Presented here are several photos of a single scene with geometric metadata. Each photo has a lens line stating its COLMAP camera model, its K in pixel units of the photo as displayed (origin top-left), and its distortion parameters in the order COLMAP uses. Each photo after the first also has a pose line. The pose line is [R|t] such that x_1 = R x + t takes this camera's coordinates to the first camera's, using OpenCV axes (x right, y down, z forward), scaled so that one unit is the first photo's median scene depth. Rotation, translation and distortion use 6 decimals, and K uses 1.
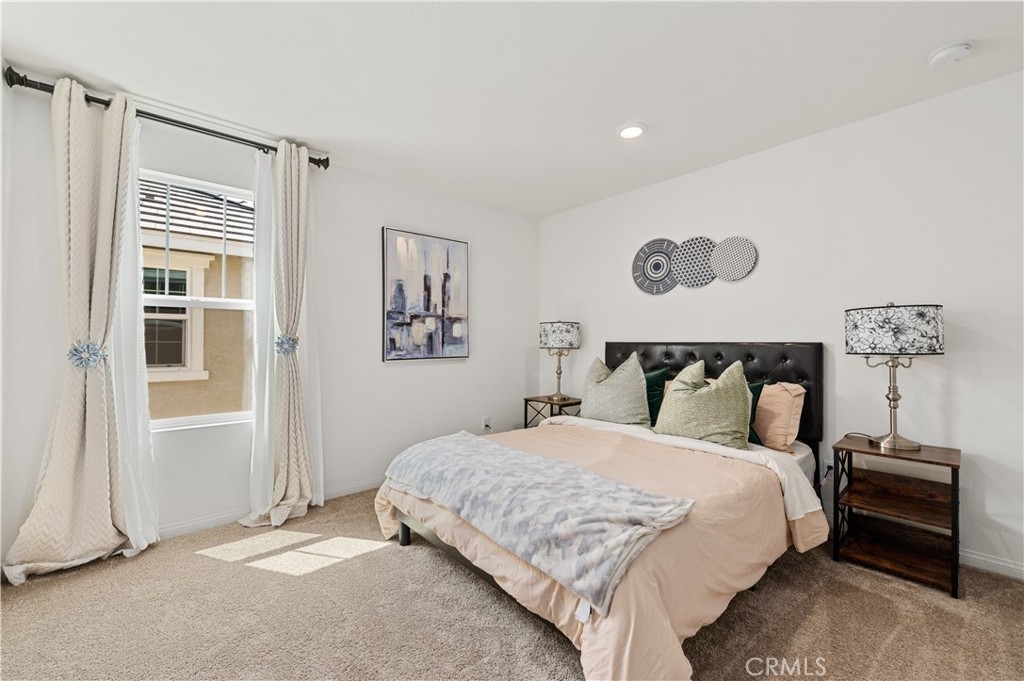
lens RADIAL K [[413.0, 0, 511.3], [0, 413.0, 337.3], [0, 0, 1]] dist [-0.007223, -0.000133]
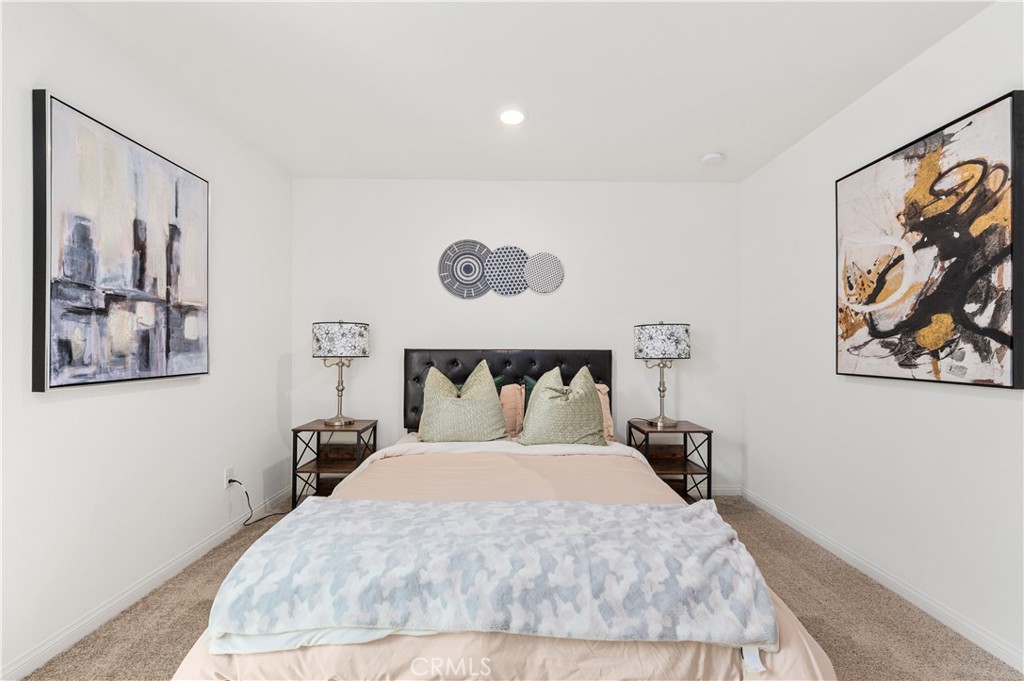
lens RADIAL K [[413.8, 0, 510.2], [0, 413.8, 349.1], [0, 0, 1]] dist [-0.009779, -0.000174]
pose [[0.648094, 0.002193, 0.761557, -0.311648], [-0.011445, 0.999911, 0.006861, 0.003806], [-0.761474, -0.013163, 0.648061, 0.319469]]
